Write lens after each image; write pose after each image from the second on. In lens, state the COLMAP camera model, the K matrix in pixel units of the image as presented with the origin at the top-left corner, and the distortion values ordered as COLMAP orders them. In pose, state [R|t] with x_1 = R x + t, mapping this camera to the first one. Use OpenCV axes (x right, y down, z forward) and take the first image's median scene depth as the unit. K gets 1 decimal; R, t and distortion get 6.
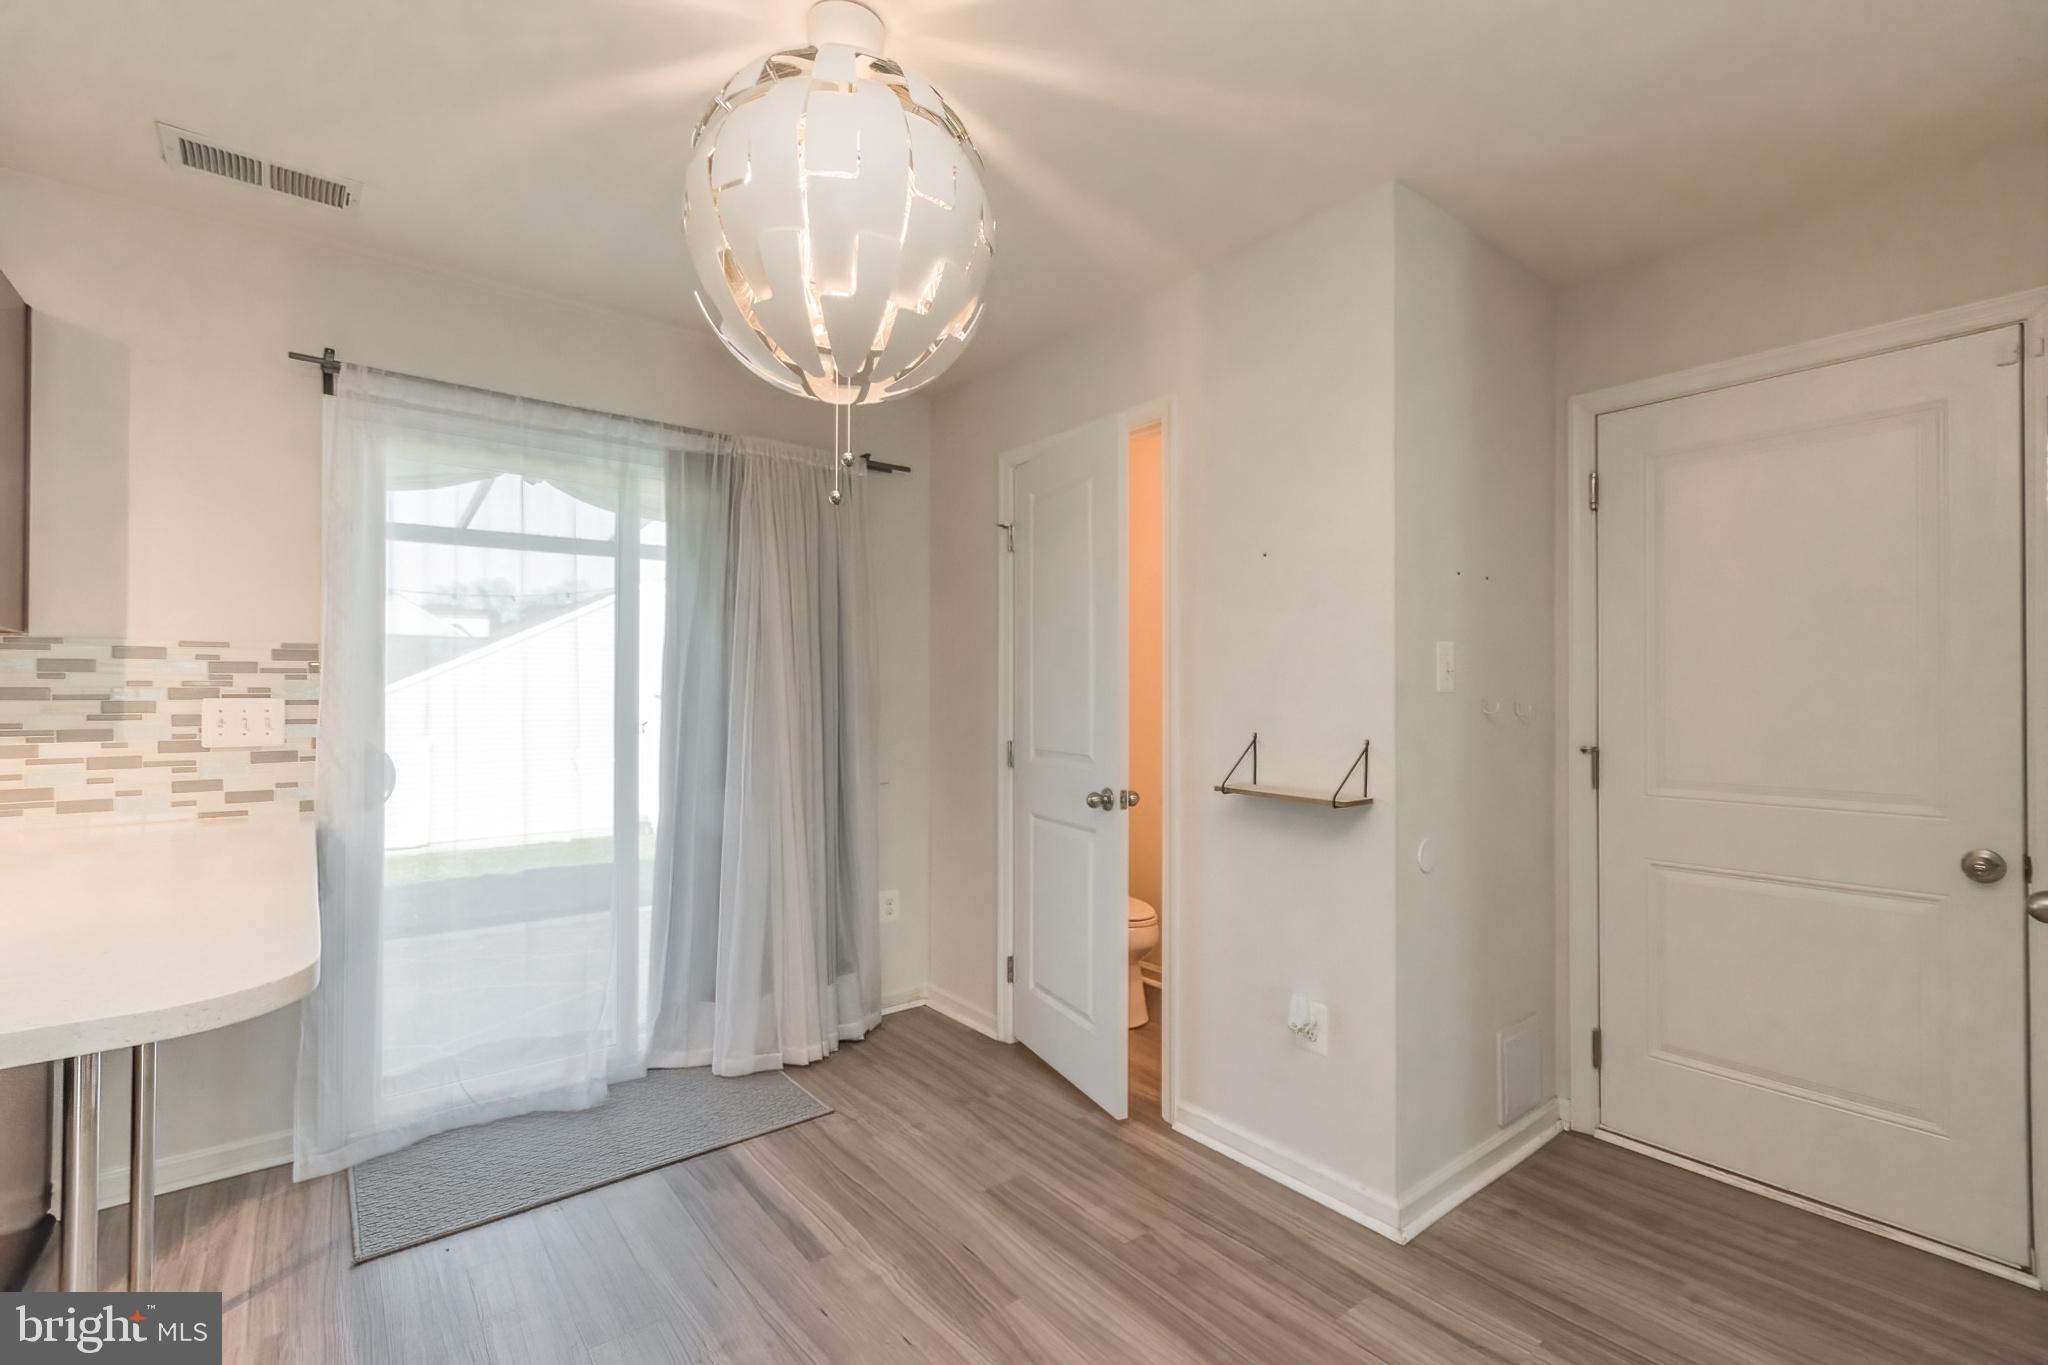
lens RADIAL K [[912.0, 0, 1020.8], [0, 912.0, 686.4], [0, 0, 1]] dist [0.009059, -0.001407]
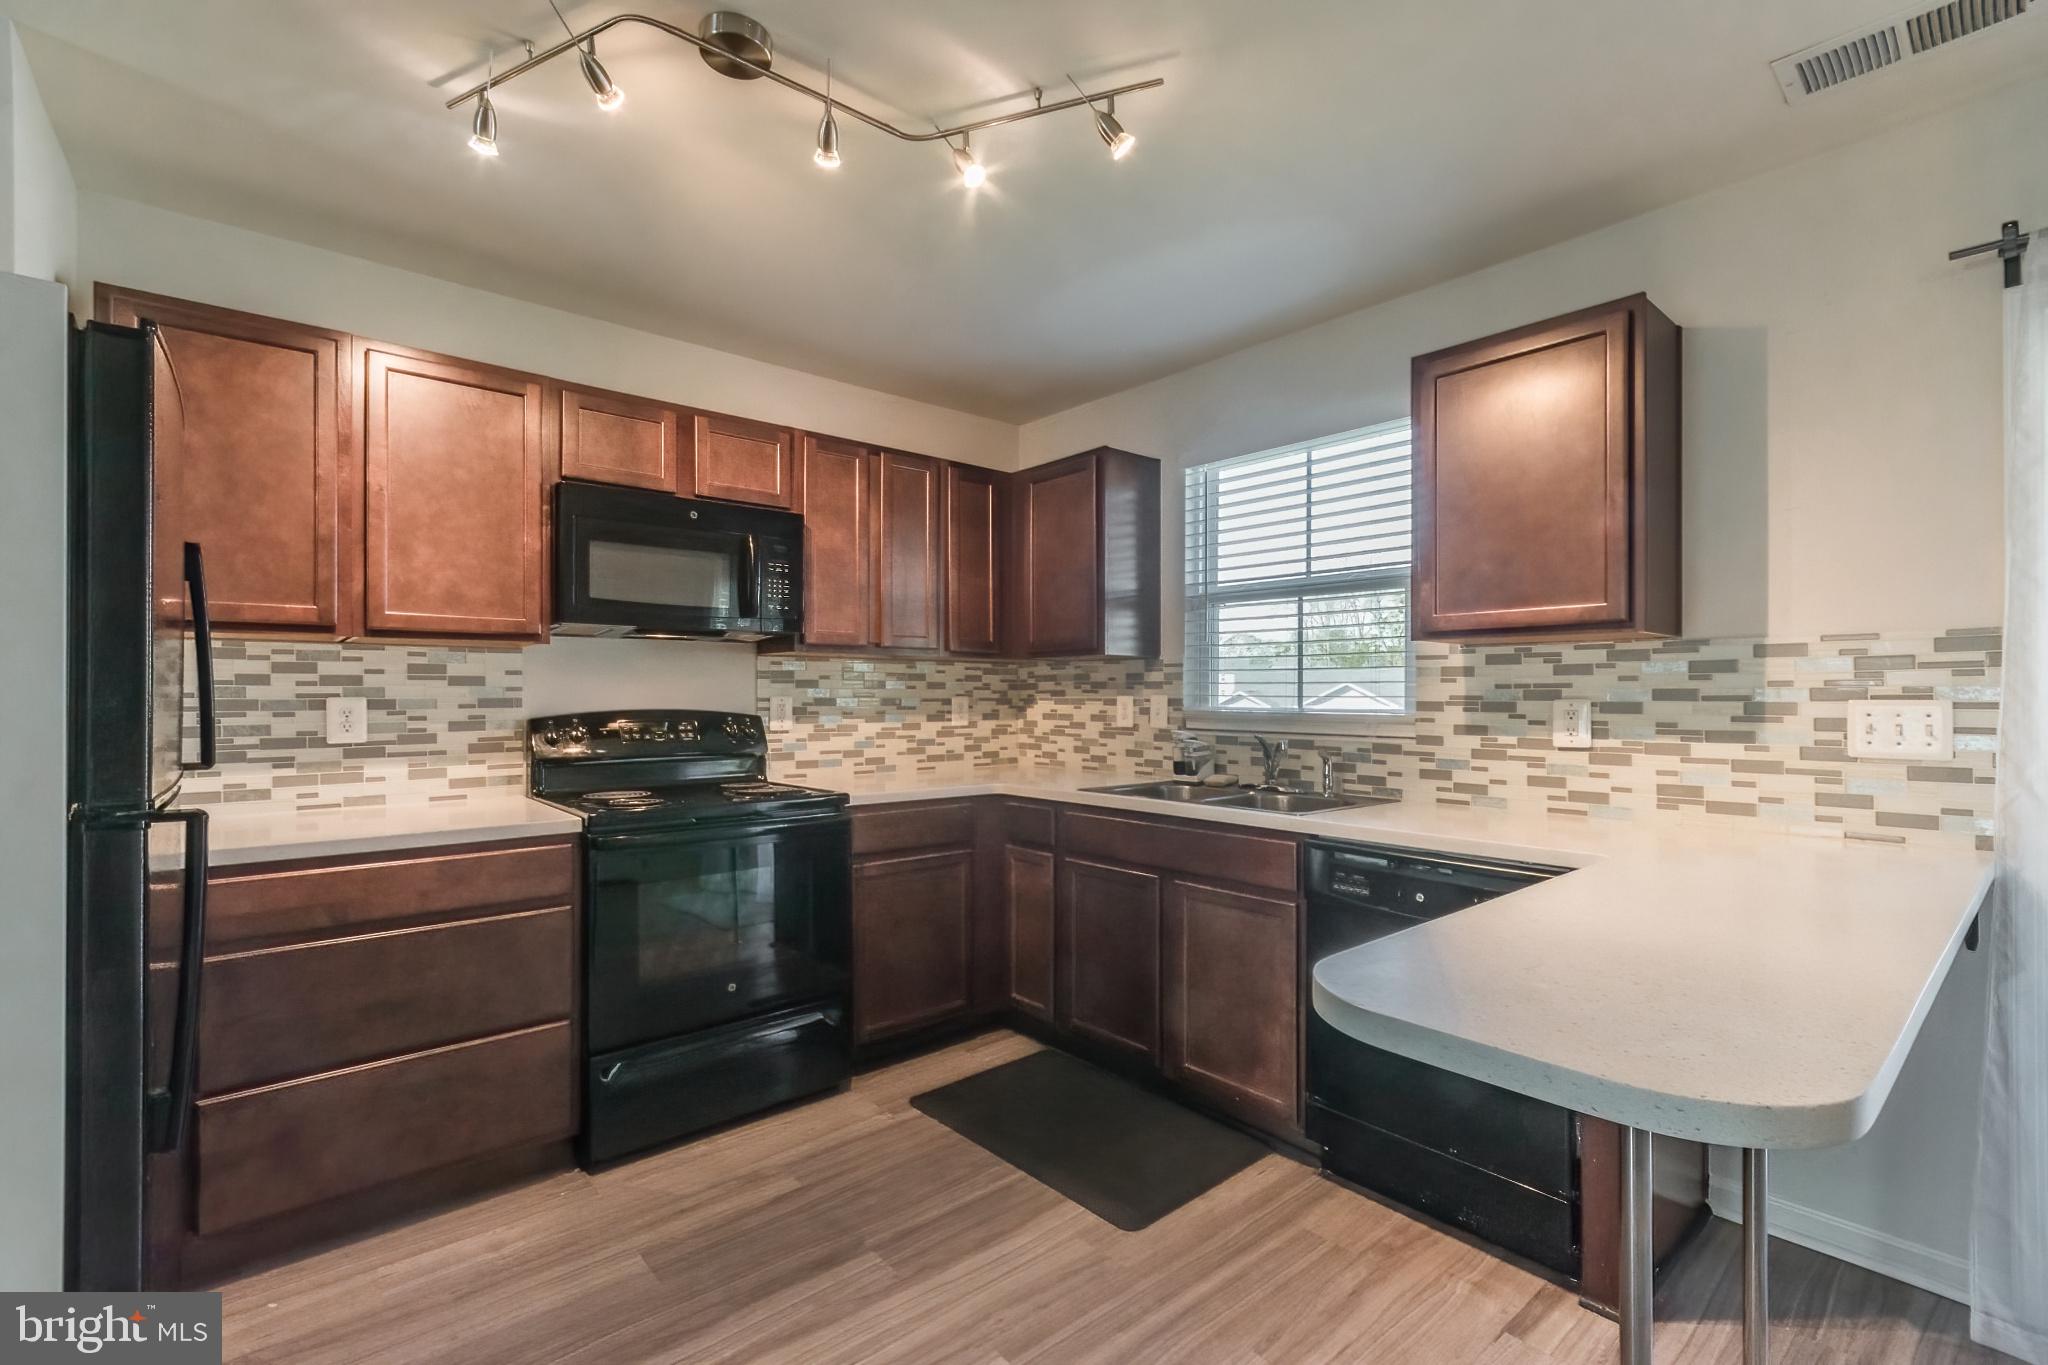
lens RADIAL K [[912.0, 0, 1019.1], [0, 912.0, 689.1], [0, 0, 1]] dist [0.009059, -0.001407]
pose [[0.043818, -0.009392, -0.998995, -0.060113], [0.007824, 0.999928, -0.009057, 0.004456], [0.999009, -0.007419, 0.043889, 0.177680]]
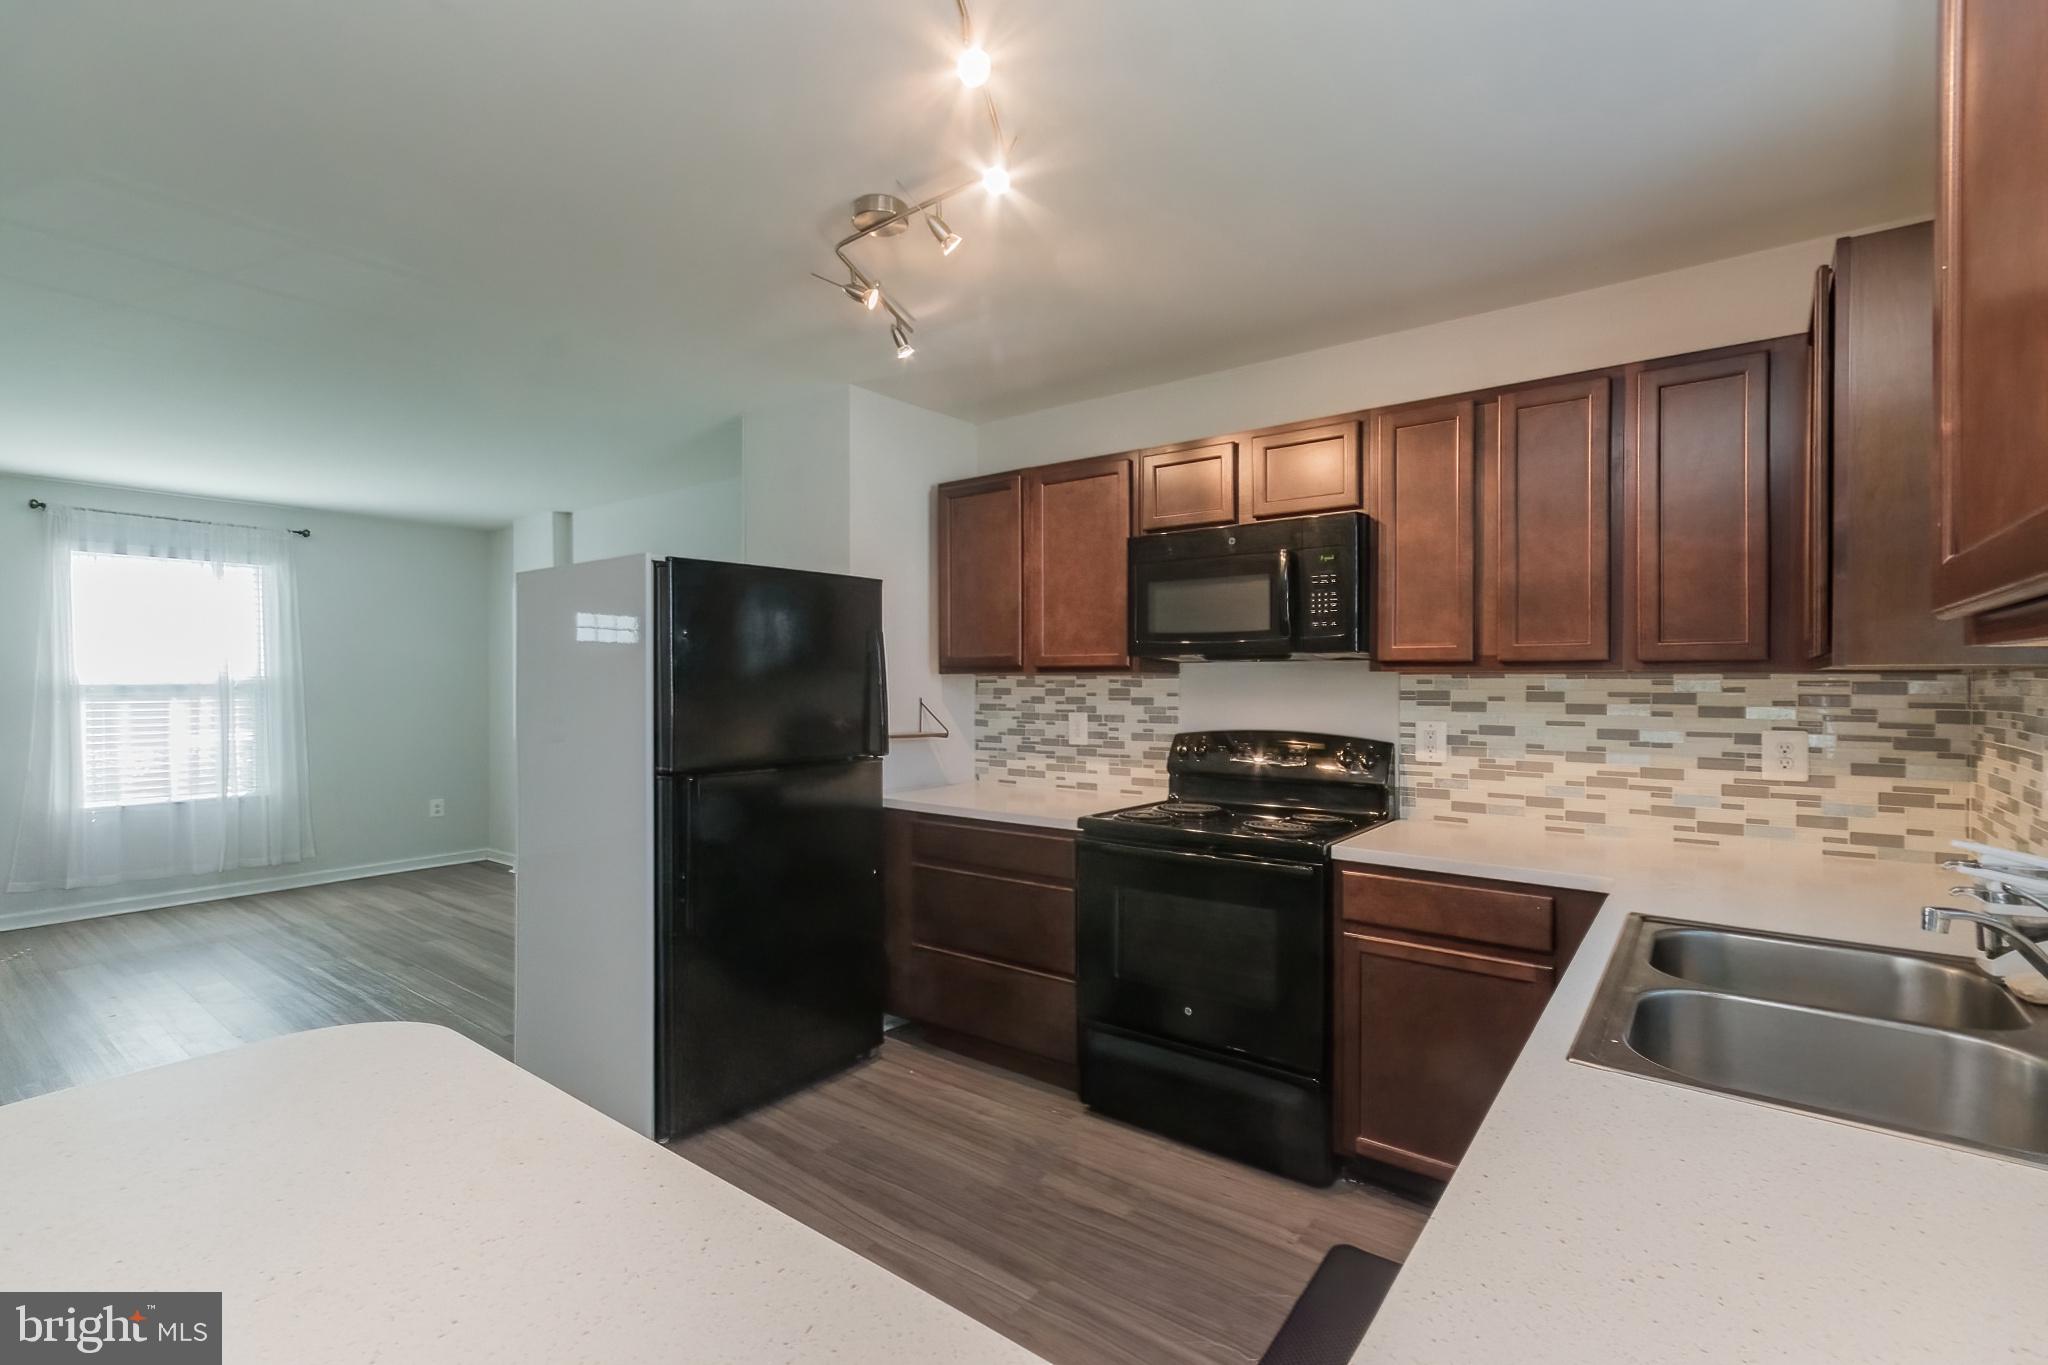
lens RADIAL K [[912.0, 0, 998.8], [0, 912.0, 678.2], [0, 0, 1]] dist [0.009059, -0.001407]
pose [[-0.971623, -0.006110, -0.236455, -0.676070], [-0.003146, 0.999912, -0.012910, -0.039219], [0.236513, -0.011800, -0.971557, 0.897132]]
